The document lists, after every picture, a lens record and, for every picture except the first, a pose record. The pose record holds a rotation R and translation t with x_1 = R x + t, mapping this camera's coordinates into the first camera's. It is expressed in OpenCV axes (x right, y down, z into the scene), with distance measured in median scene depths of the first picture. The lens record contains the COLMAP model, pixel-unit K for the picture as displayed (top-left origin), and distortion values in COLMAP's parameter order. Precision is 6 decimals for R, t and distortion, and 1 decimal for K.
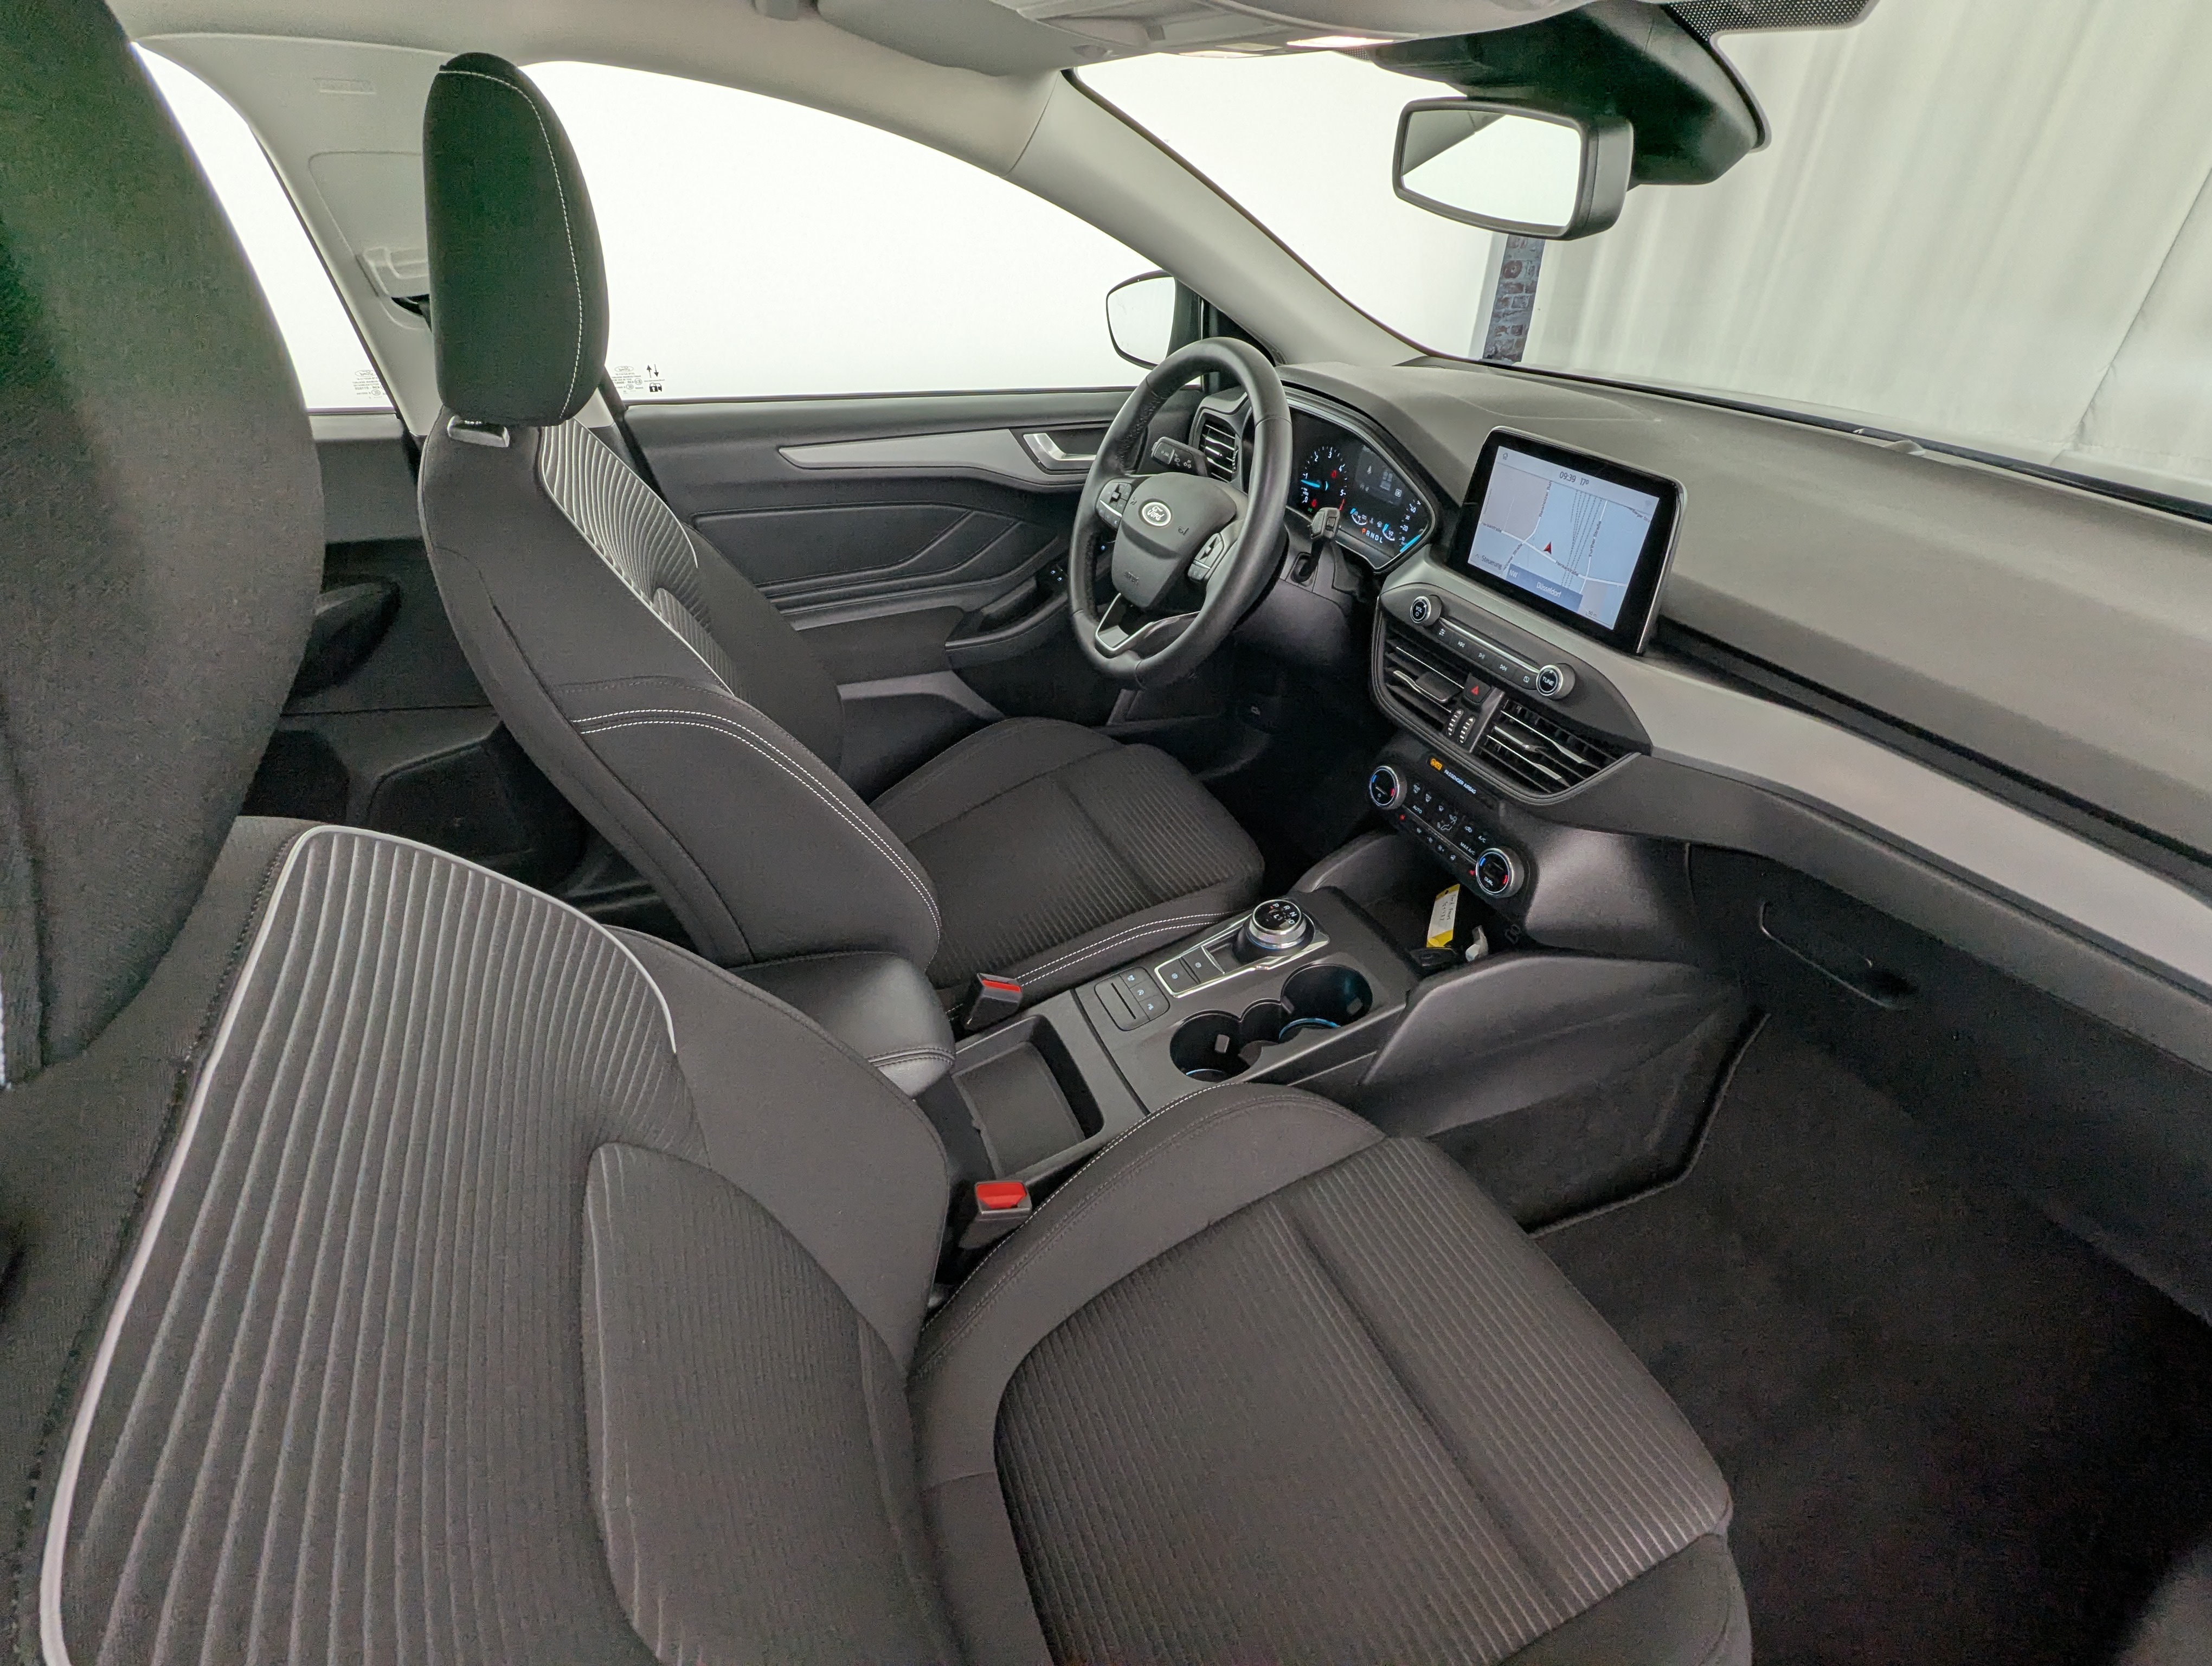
lens RADIAL K [[1050.6, 0, 1096.2], [0, 1050.6, 835.5], [0, 0, 1]] dist [-0.001440, -0.000315]
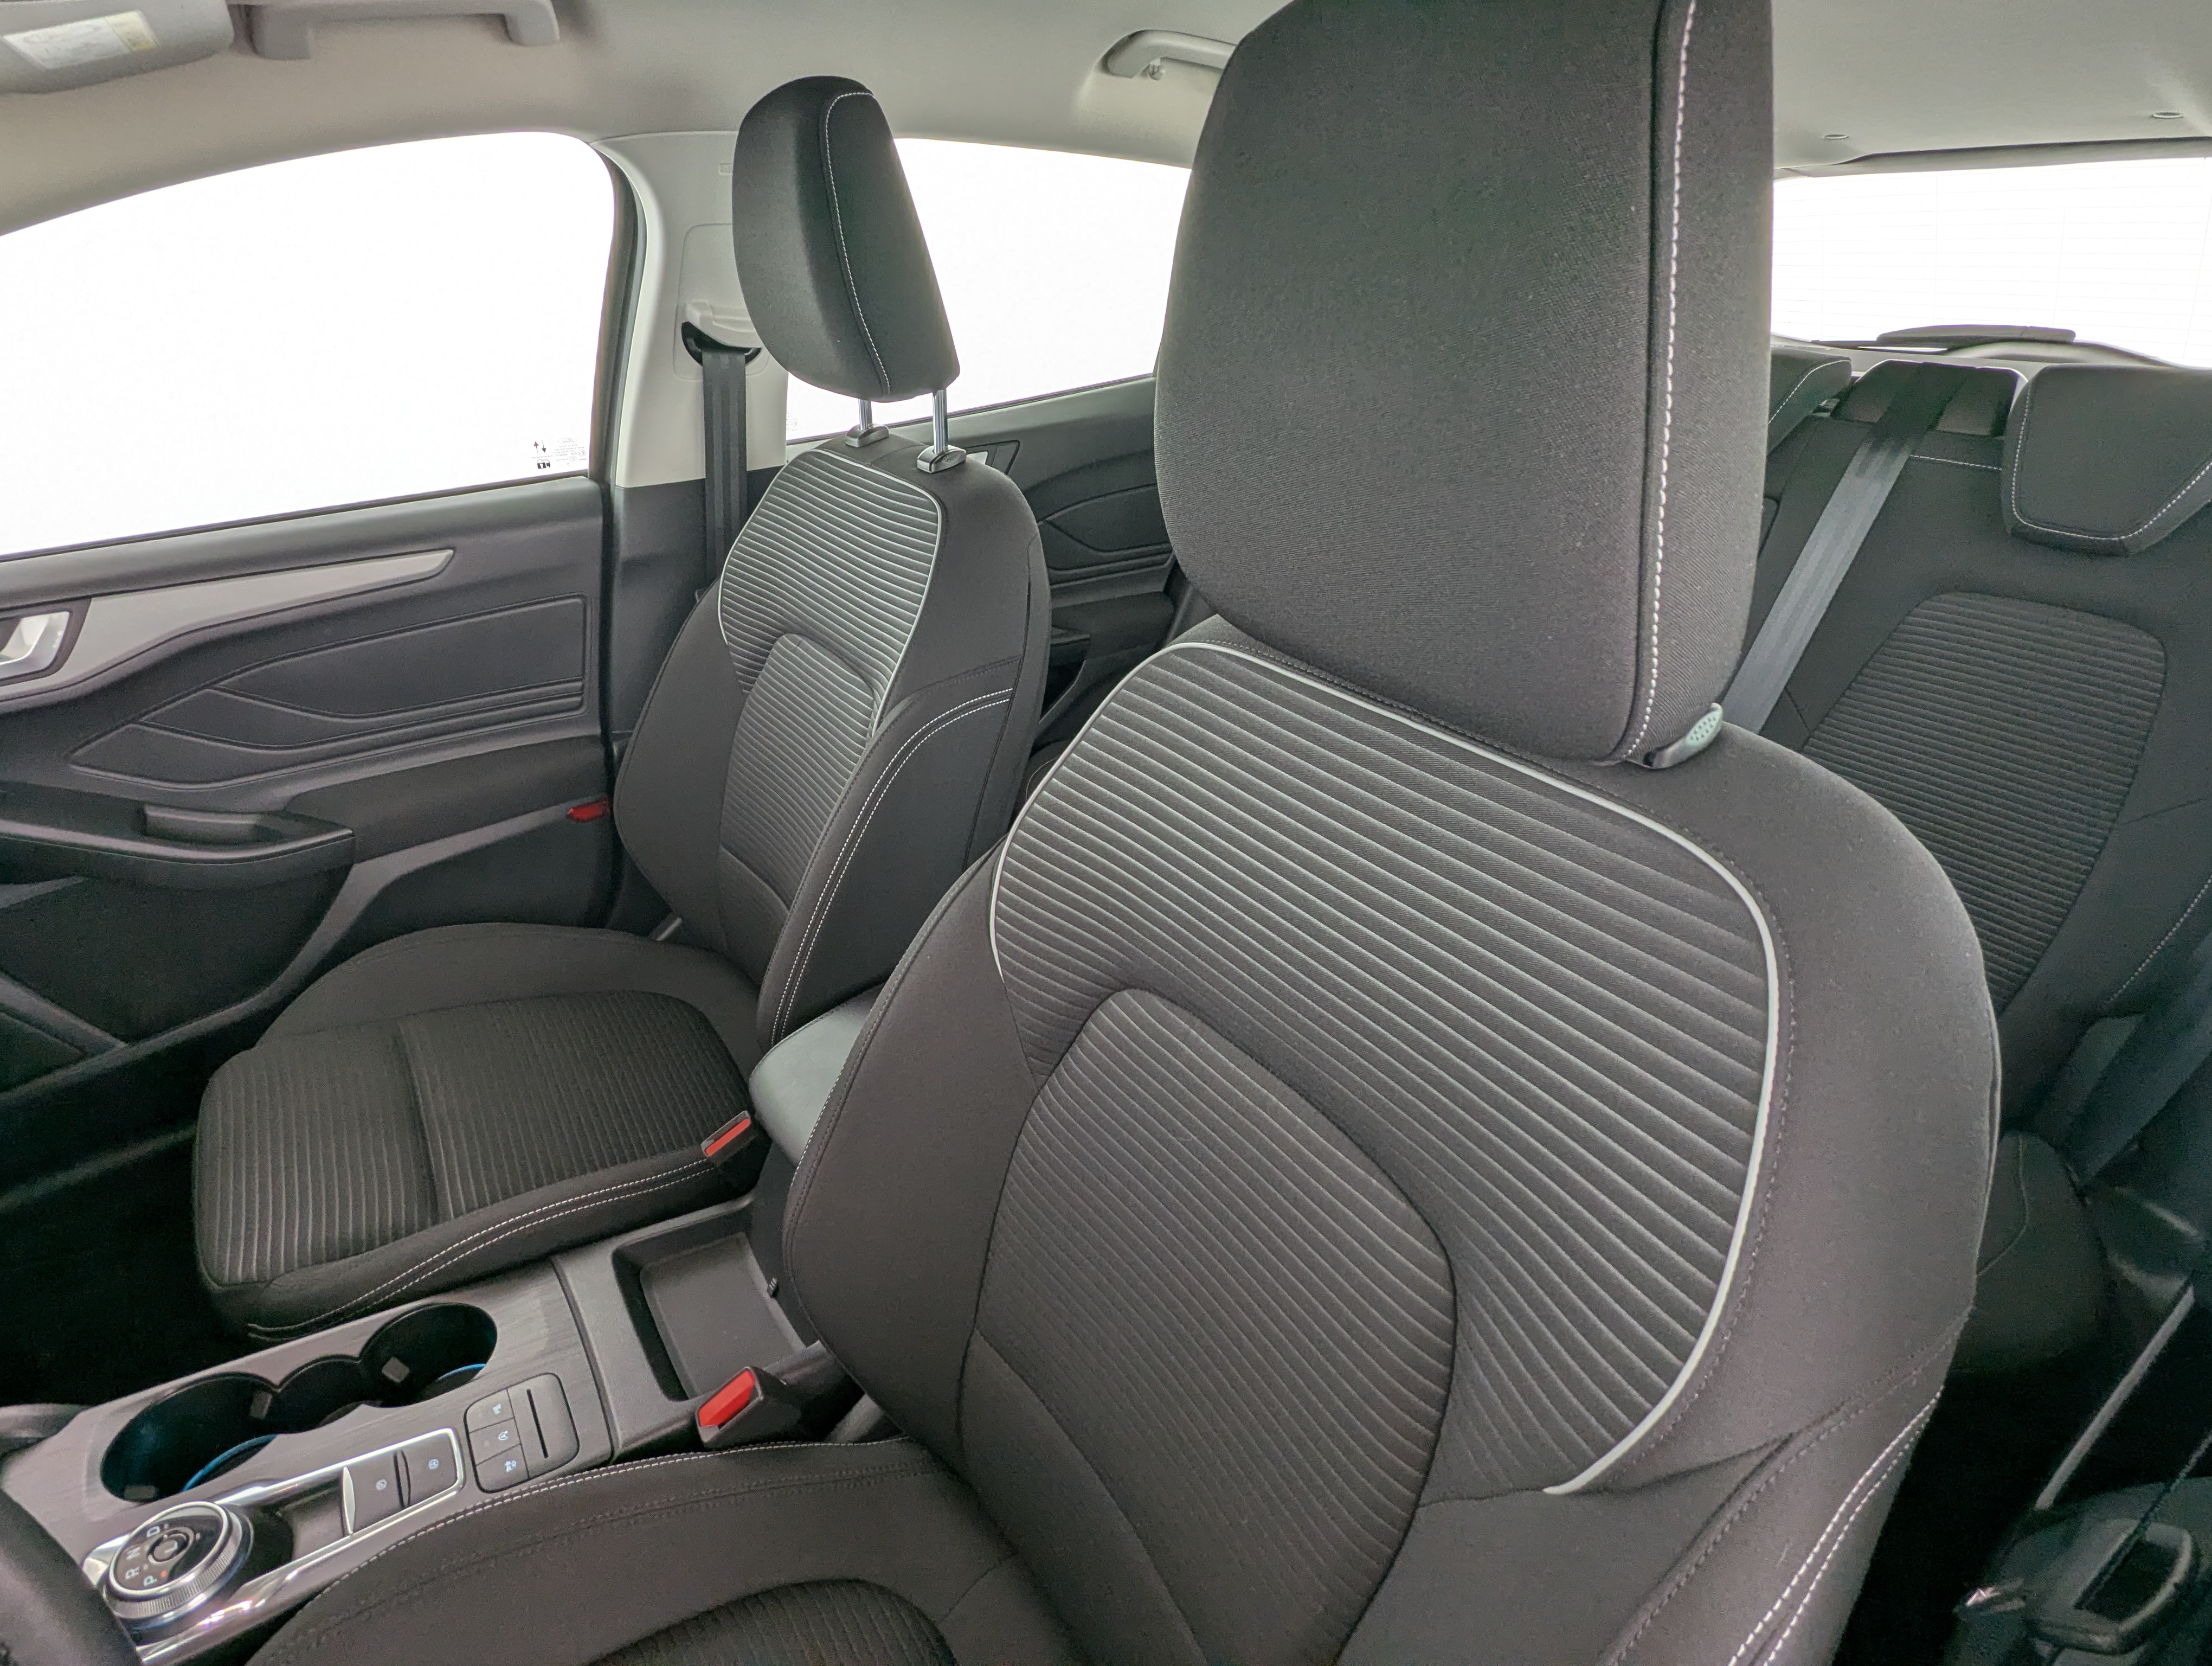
lens RADIAL K [[1048.9, 0, 1106.0], [0, 1048.9, 833.0], [0, 0, 1]] dist [0.001648, 0.001036]
pose [[-0.977049, 0.090579, -0.192795, -0.238041], [-0.131824, 0.453832, 0.881283, -0.662323], [0.167322, 0.886472, -0.431476, 1.039842]]
